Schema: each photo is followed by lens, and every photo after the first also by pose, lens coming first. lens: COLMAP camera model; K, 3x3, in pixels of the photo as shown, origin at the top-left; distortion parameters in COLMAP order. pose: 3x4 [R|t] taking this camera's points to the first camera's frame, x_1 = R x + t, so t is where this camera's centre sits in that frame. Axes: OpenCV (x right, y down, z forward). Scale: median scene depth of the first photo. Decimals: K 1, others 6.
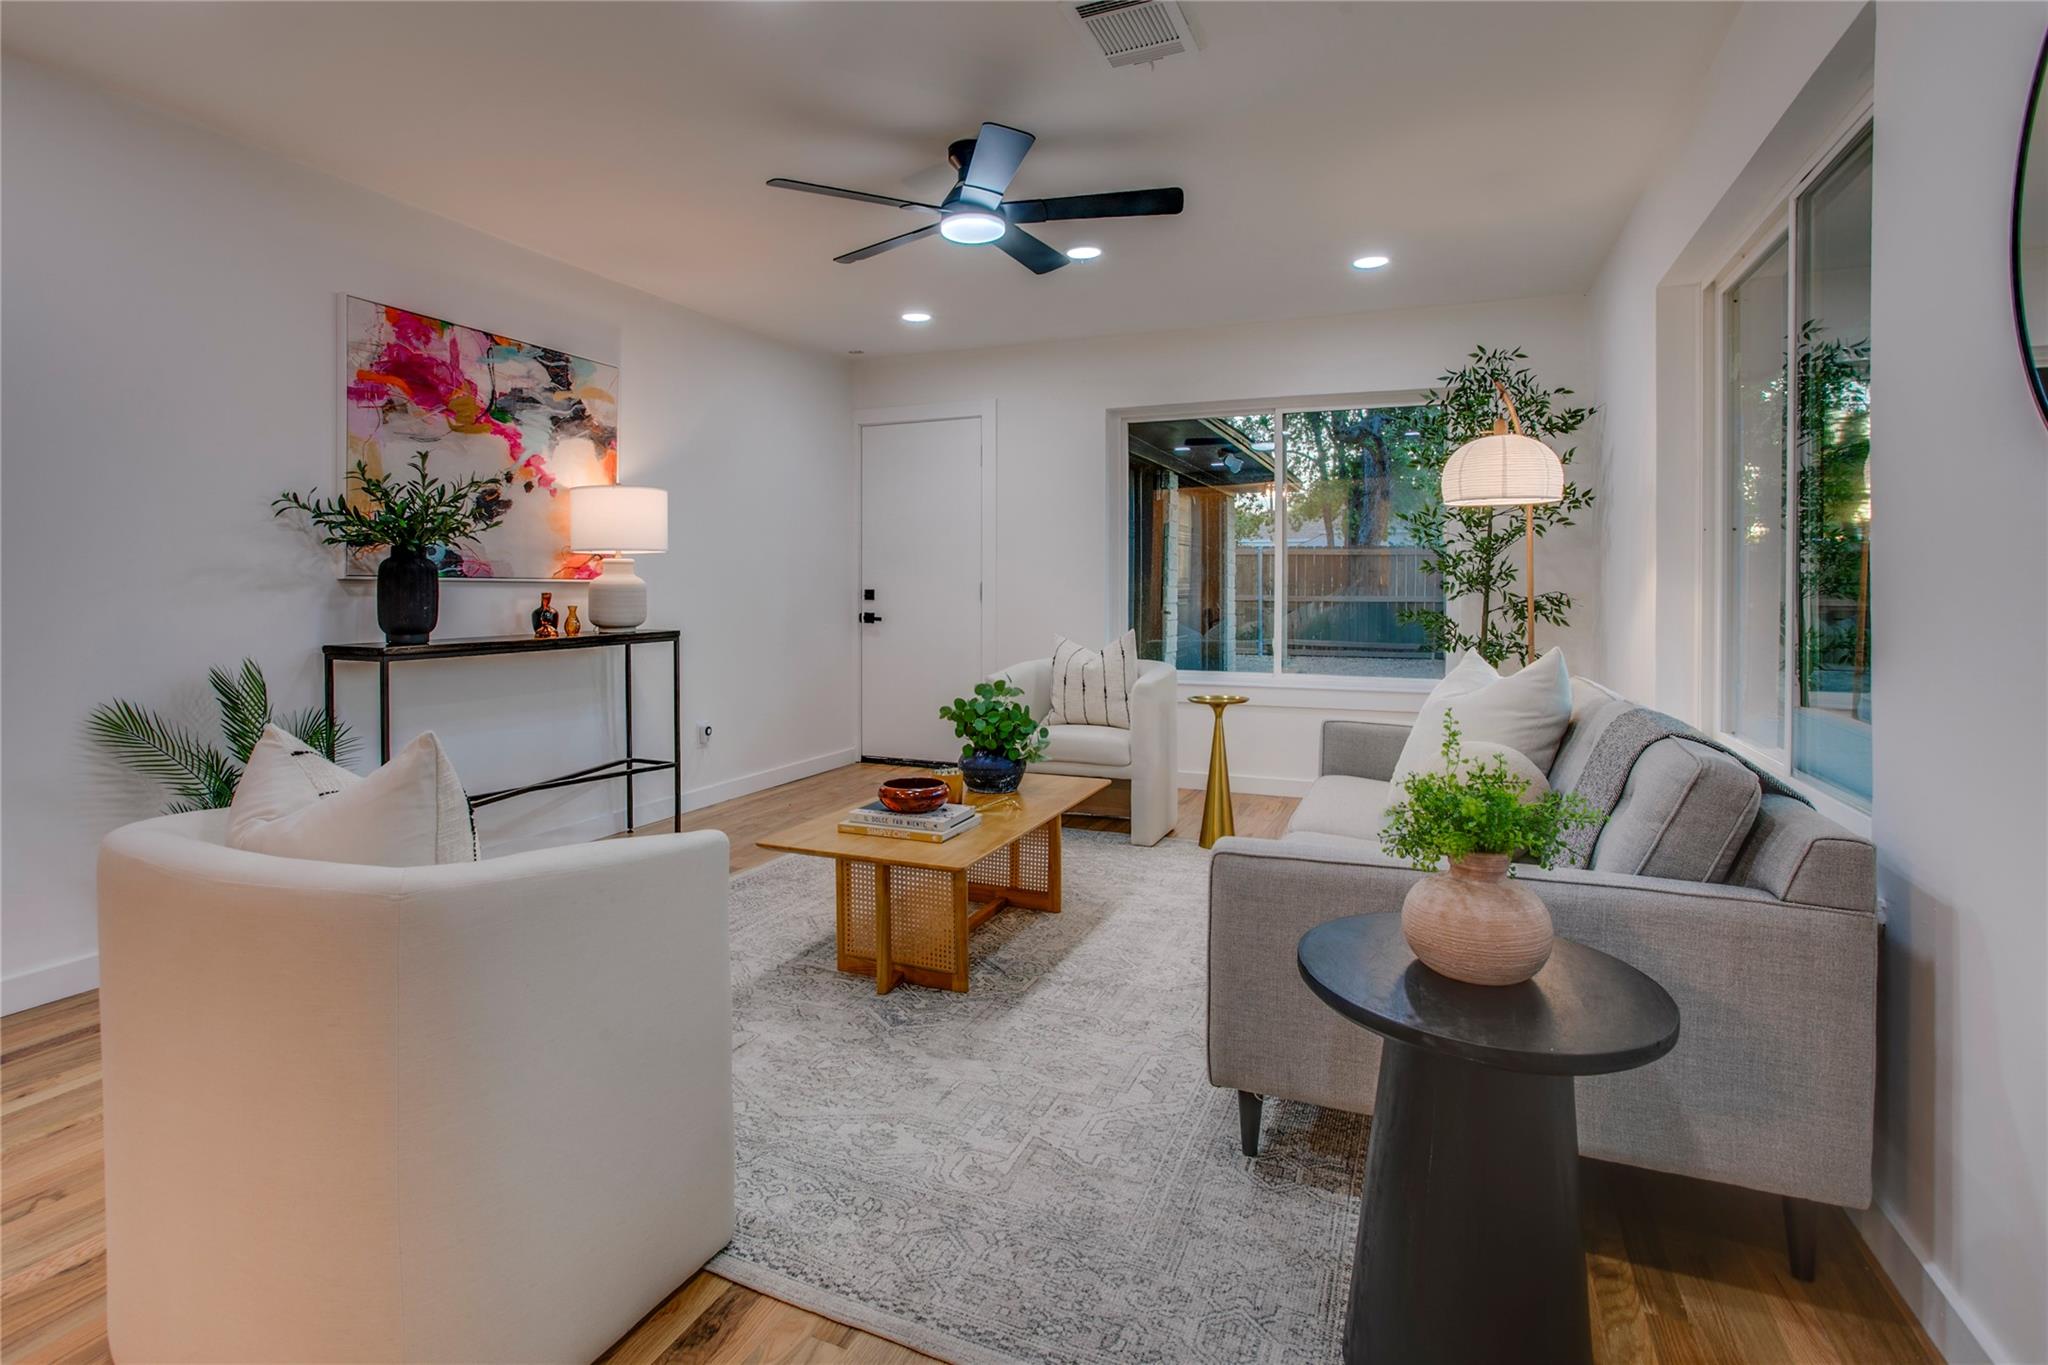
lens RADIAL K [[1066.0, 0, 955.0], [0, 1066.0, 593.9], [0, 0, 1]] dist [-0.001602, -0.000027]
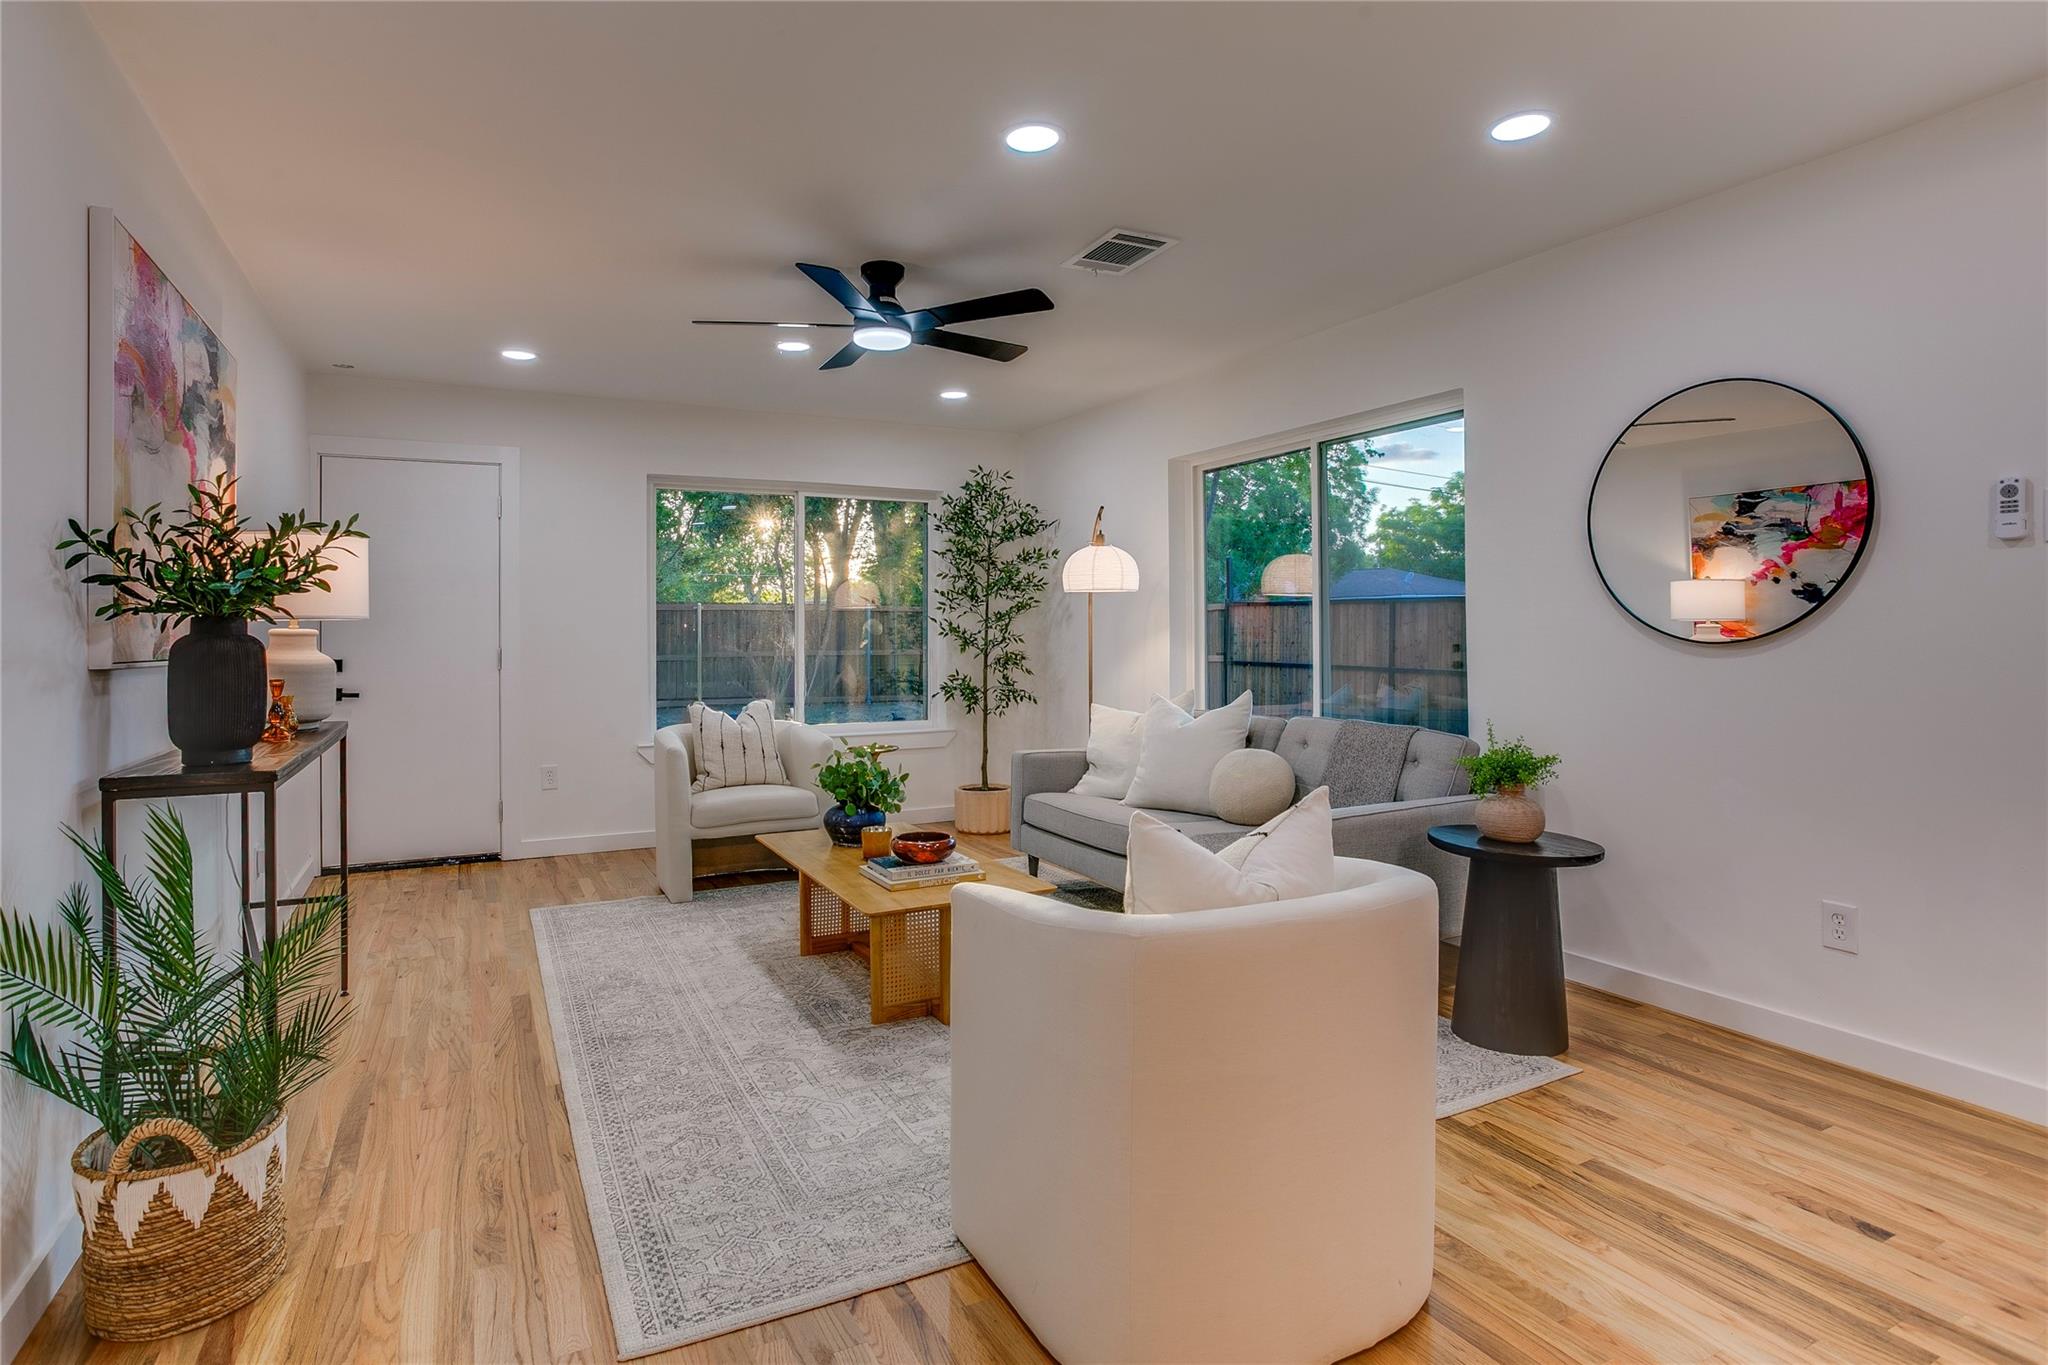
lens RADIAL K [[1079.2, 0, 1020.0], [0, 1079.2, 626.8], [0, 0, 1]] dist [-0.000595, 0.000033]
pose [[0.618409, -0.000910, 0.785856, -0.709197], [0.014746, 0.999837, -0.010446, -0.022886], [-0.785718, 0.018049, 0.618322, 0.181040]]
